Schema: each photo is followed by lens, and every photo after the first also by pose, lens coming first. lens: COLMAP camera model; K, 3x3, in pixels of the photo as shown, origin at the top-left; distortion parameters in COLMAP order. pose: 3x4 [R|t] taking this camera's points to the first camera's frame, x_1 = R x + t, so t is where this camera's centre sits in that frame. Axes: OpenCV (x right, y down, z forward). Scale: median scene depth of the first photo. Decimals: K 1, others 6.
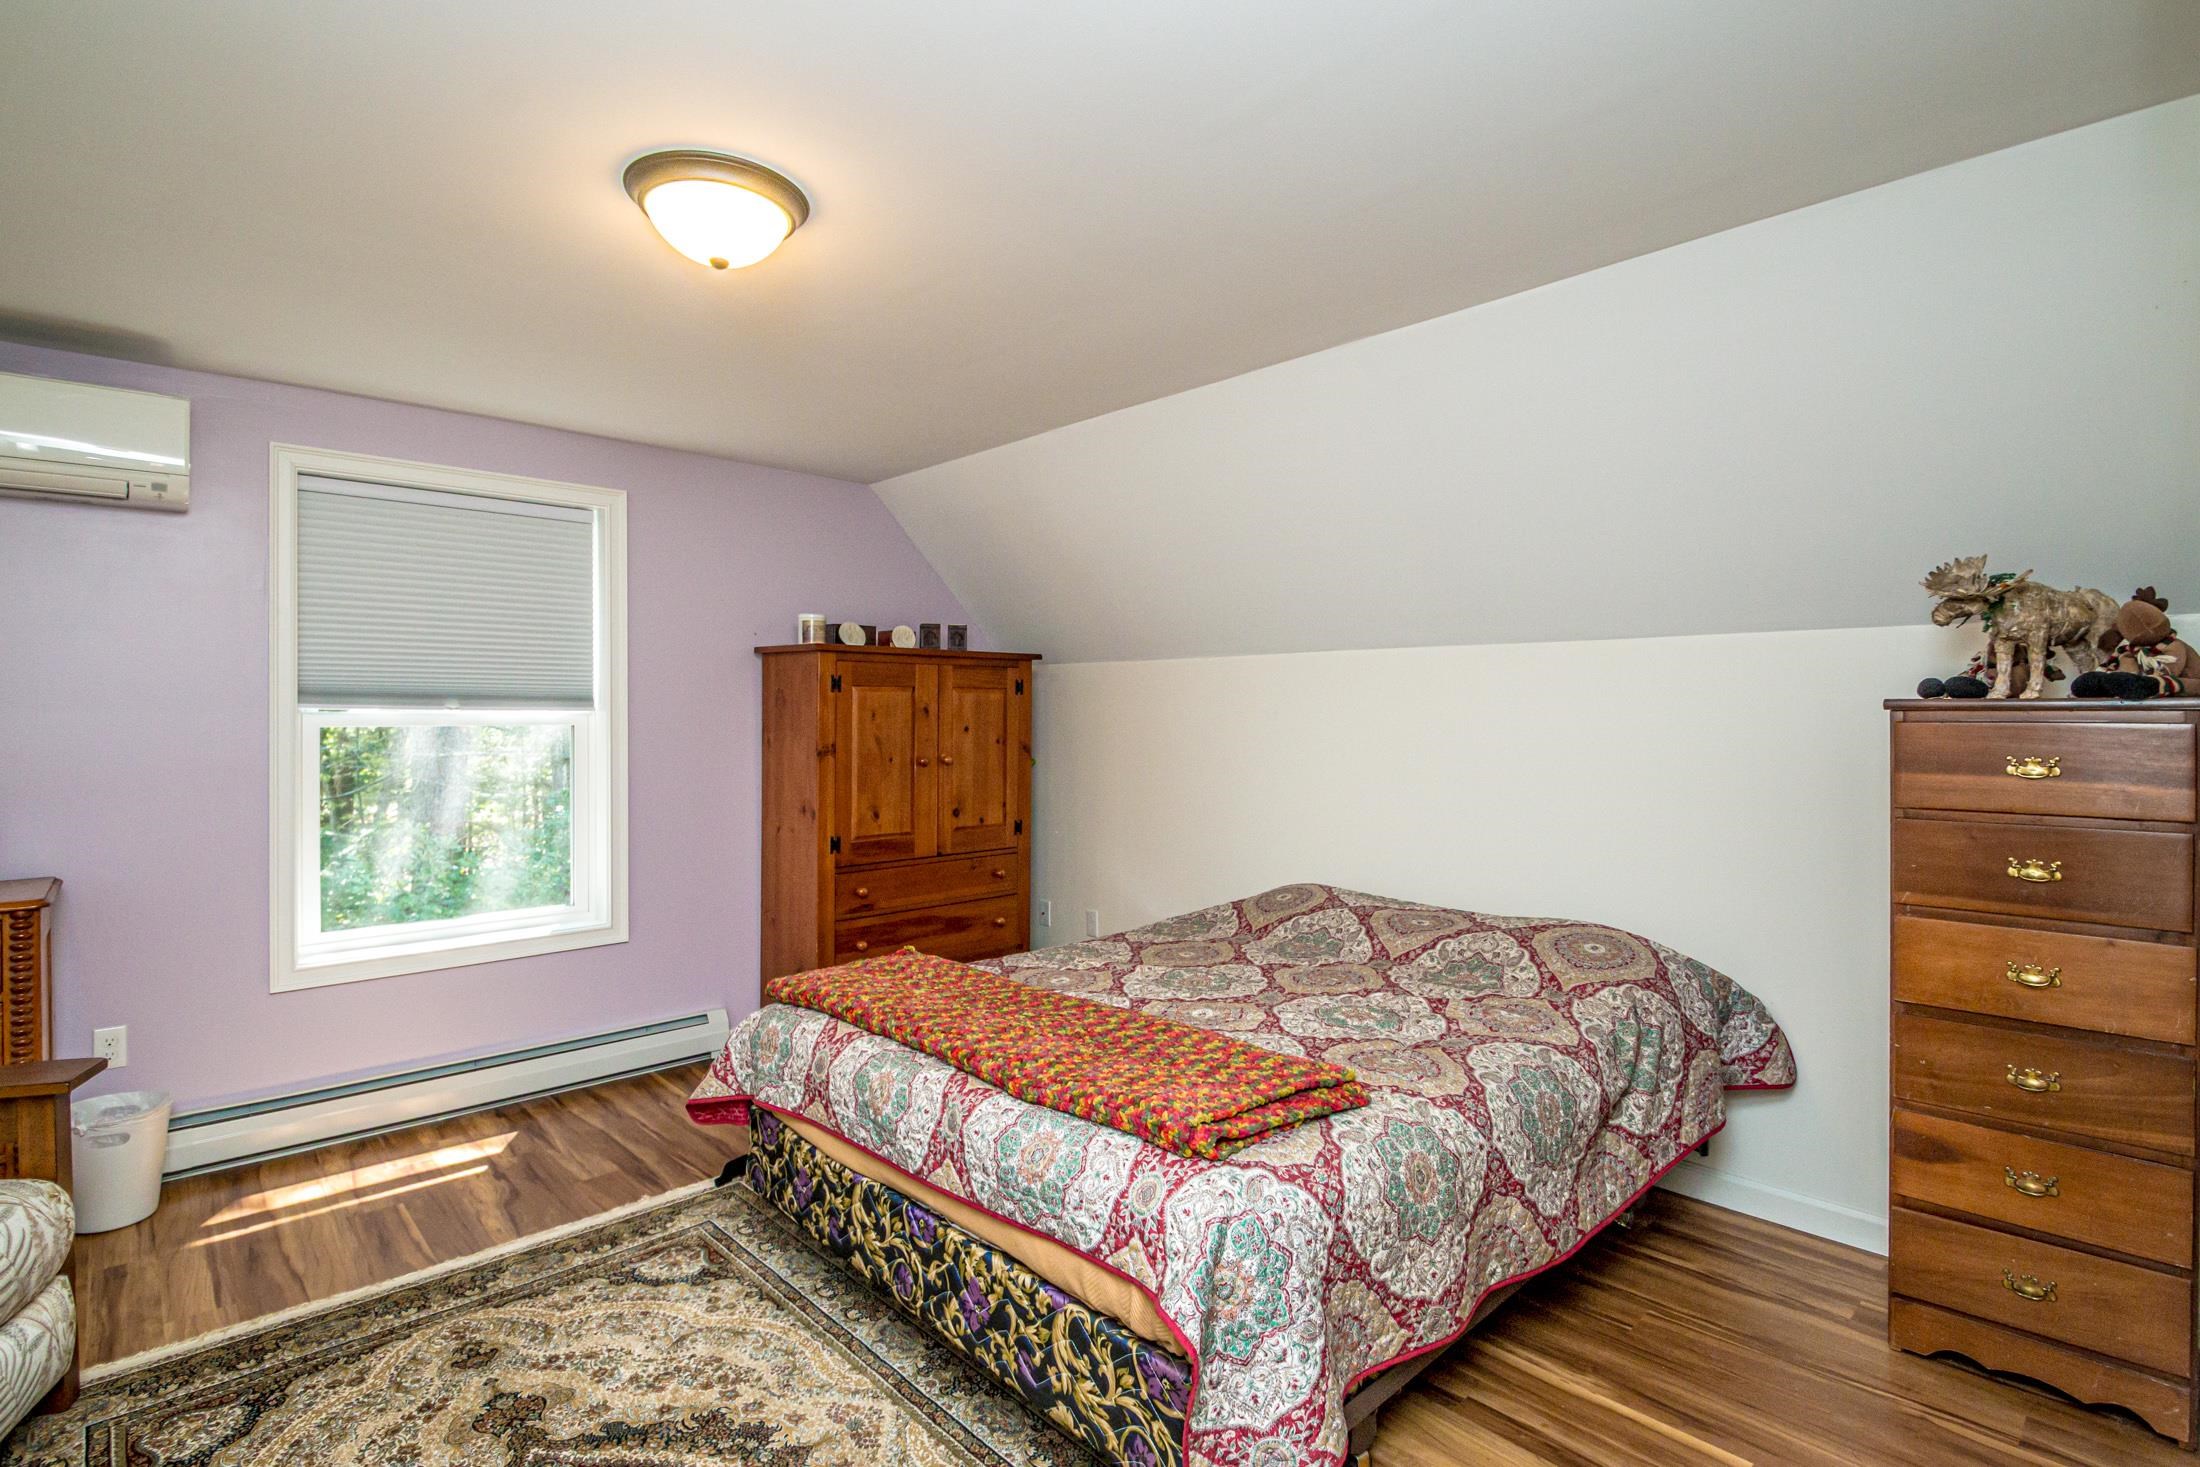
lens RADIAL K [[1082.5, 0, 1109.5], [0, 1082.5, 724.3], [0, 0, 1]] dist [0.000733, -0.006207]
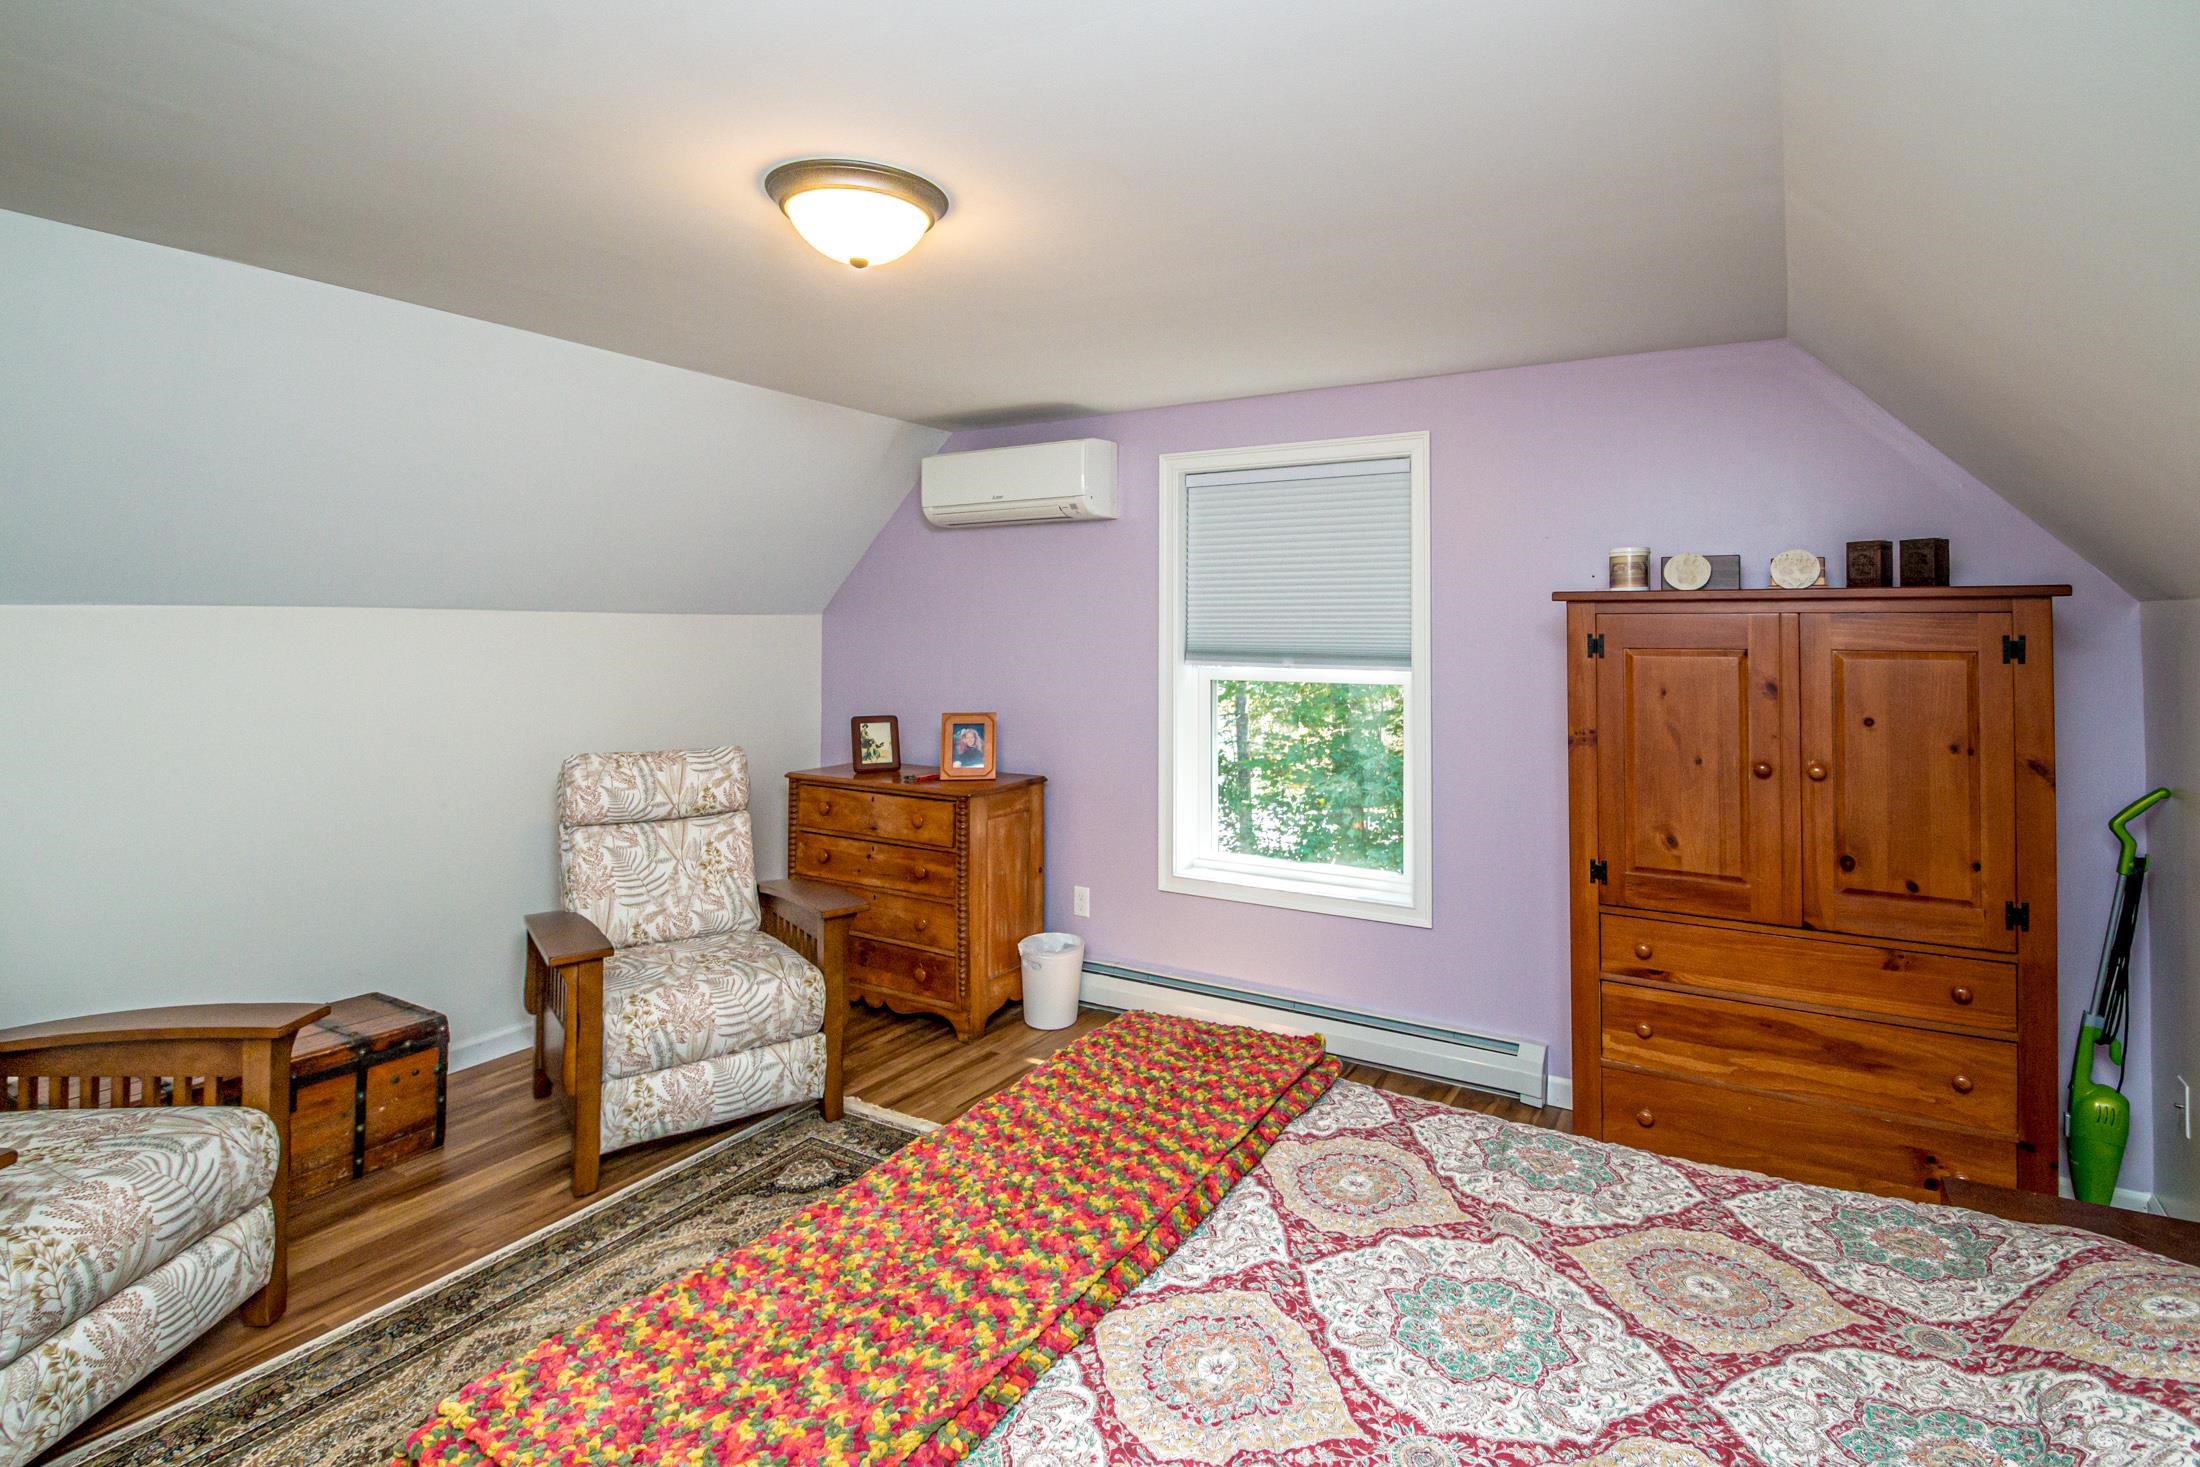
lens RADIAL K [[1082.5, 0, 1188.9], [0, 1082.5, 614.7], [0, 0, 1]] dist [0.000733, -0.006207]
pose [[0.279815, -0.009706, -0.960005, 0.357752], [-0.014105, 0.999799, -0.014219, -0.044102], [0.959950, 0.017520, 0.279622, 0.539080]]
